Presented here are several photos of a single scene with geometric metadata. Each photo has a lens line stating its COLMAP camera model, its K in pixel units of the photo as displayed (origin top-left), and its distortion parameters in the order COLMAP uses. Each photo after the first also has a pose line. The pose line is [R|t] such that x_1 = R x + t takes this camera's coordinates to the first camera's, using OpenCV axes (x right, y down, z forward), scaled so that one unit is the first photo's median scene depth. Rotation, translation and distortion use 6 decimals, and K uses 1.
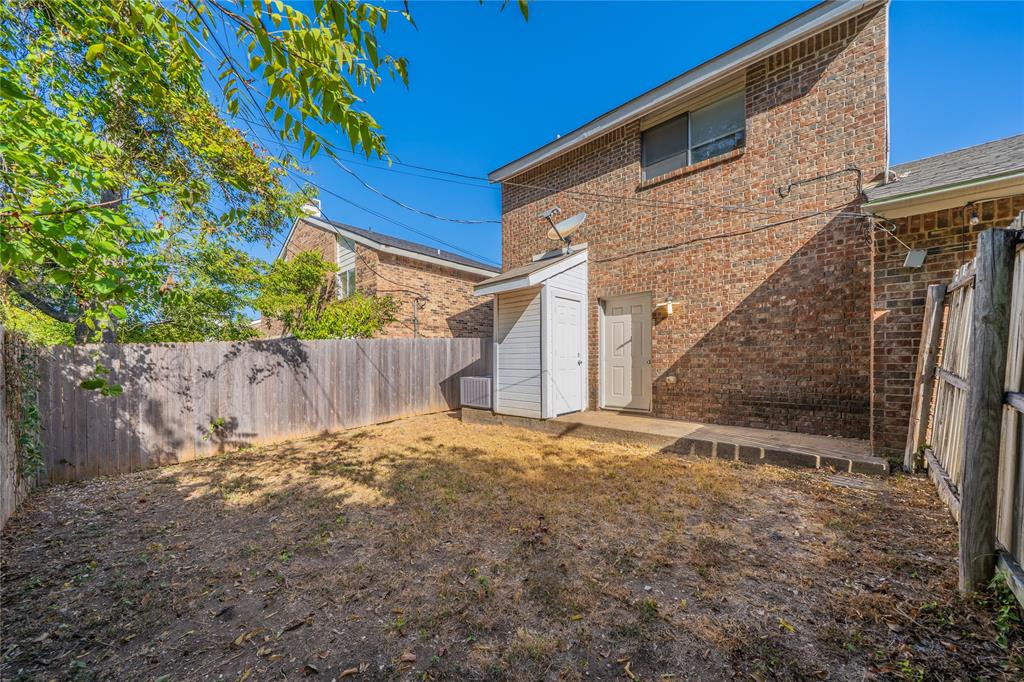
lens RADIAL K [[356.0, 0, 496.1], [0, 356.0, 360.2], [0, 0, 1]] dist [-0.000849, -0.000021]
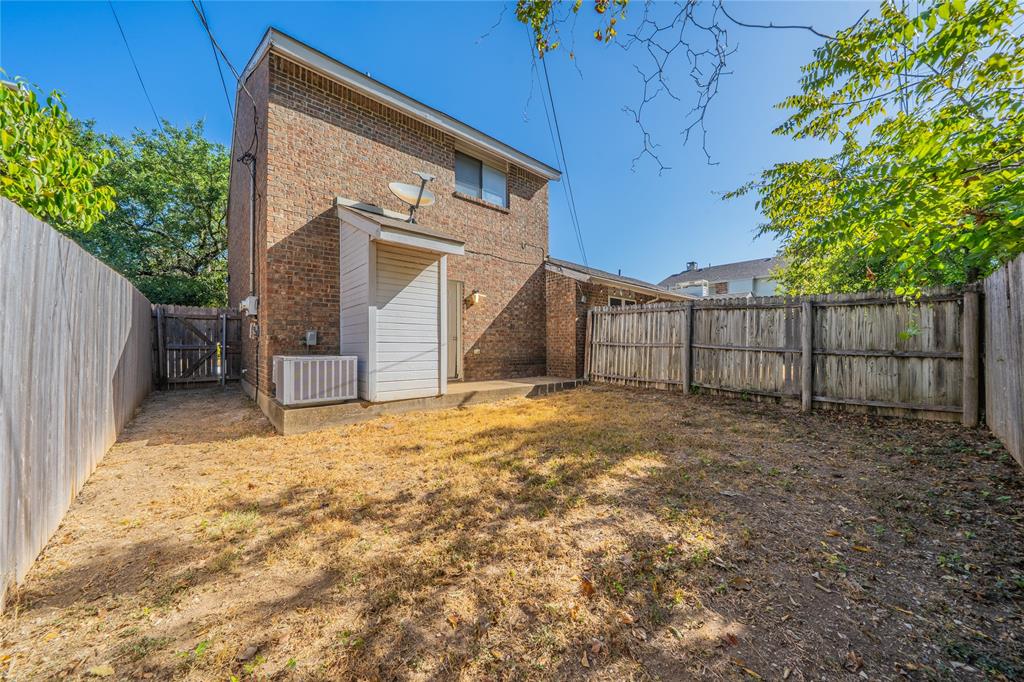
lens RADIAL K [[356.8, 0, 502.3], [0, 356.8, 337.4], [0, 0, 1]] dist [0.000183, 0.000039]
pose [[0.088901, 0.031423, 0.995545, -0.839127], [-0.003465, 0.999506, -0.031239, 0.043320], [-0.996034, -0.000673, 0.088965, 0.788757]]
